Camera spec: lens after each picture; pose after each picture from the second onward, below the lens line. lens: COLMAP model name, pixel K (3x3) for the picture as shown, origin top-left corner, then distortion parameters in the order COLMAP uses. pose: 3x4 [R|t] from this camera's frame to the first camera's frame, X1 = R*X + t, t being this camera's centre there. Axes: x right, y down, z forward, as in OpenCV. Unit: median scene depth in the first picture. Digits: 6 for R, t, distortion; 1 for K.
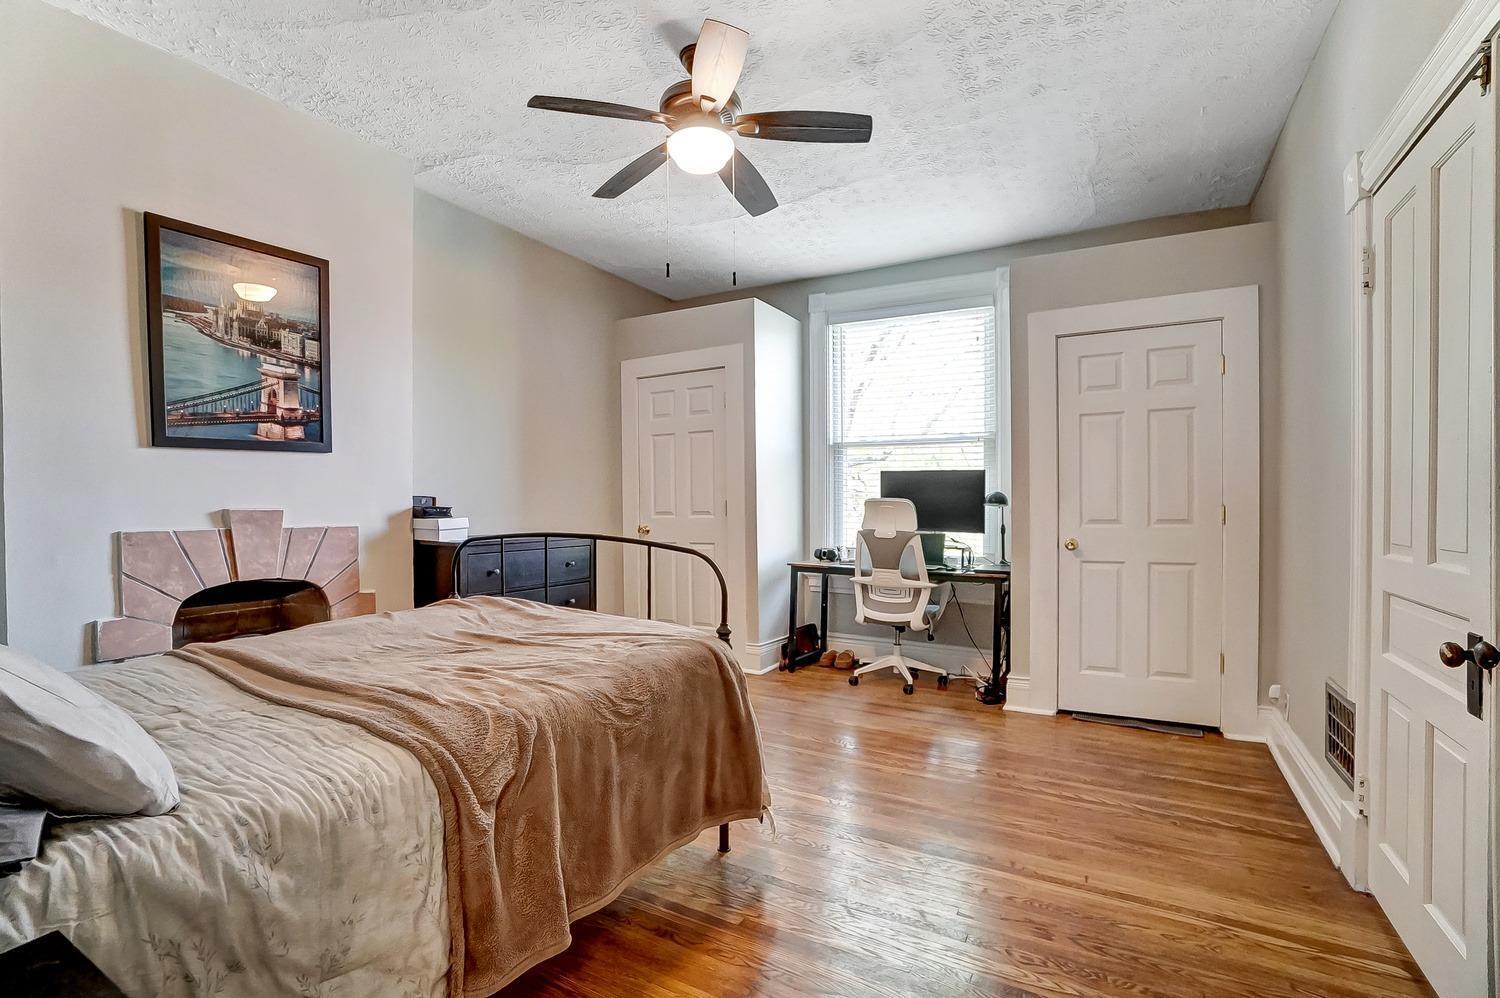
lens RADIAL K [[660.3, 0, 759.8], [0, 660.3, 493.0], [0, 0, 1]] dist [-0.061711, 0.020384]
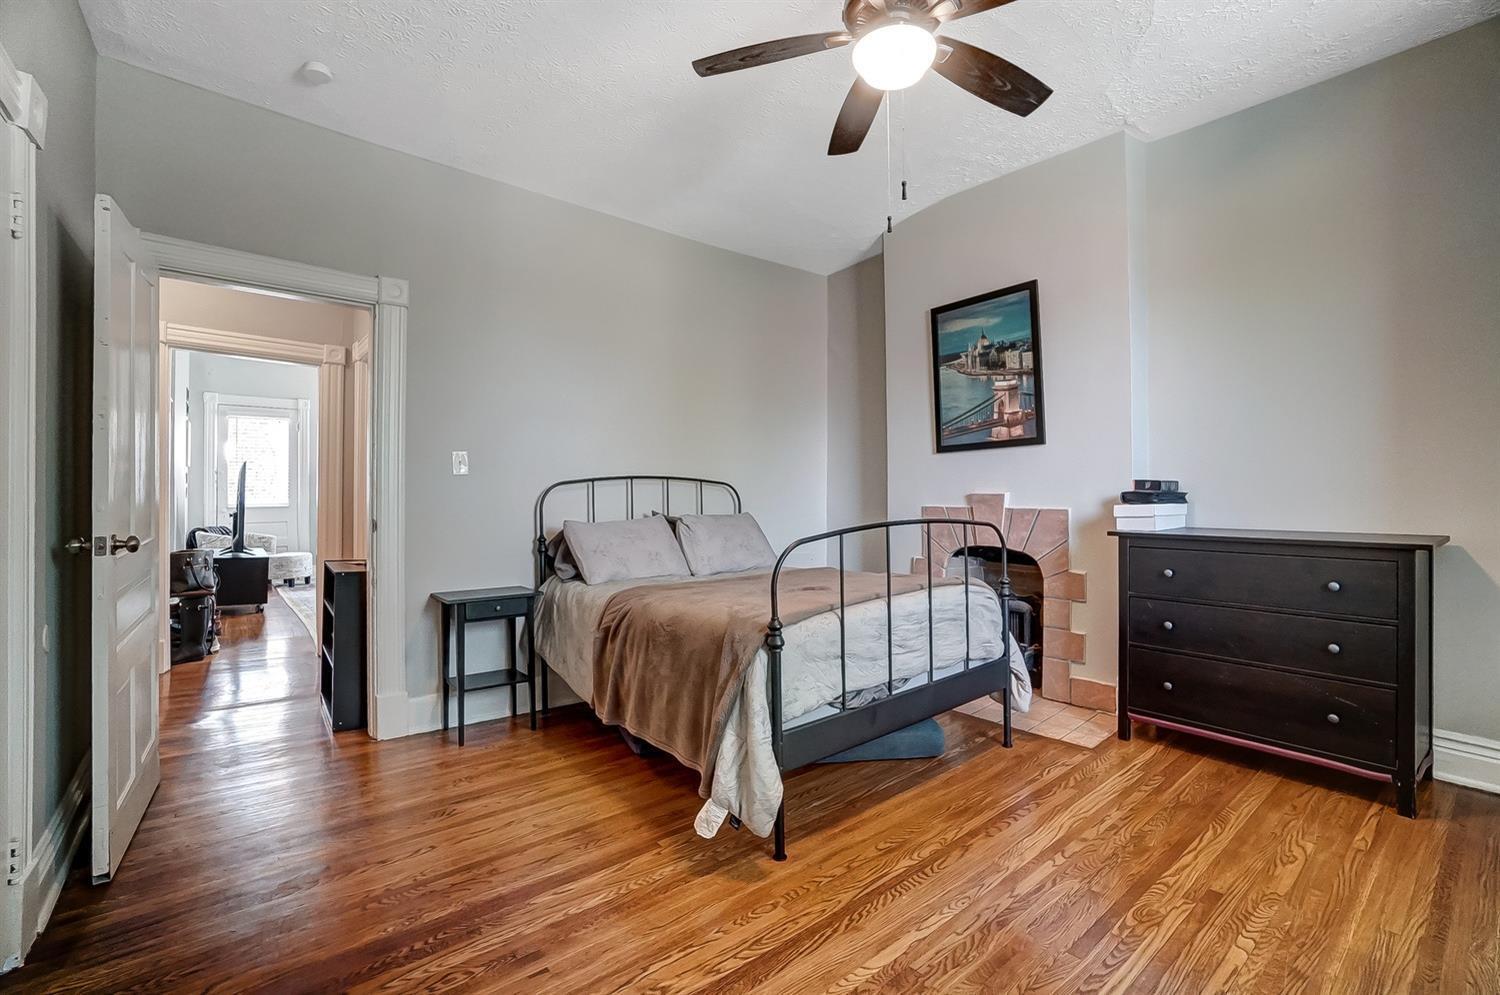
lens RADIAL K [[660.3, 0, 759.8], [0, 660.3, 491.5], [0, 0, 1]] dist [-0.061711, 0.020384]
pose [[-0.358202, 0.006908, -0.933618, 0.637220], [0.021414, 0.999770, -0.000819, 0.012164], [0.933398, -0.020286, -0.358268, 1.007594]]
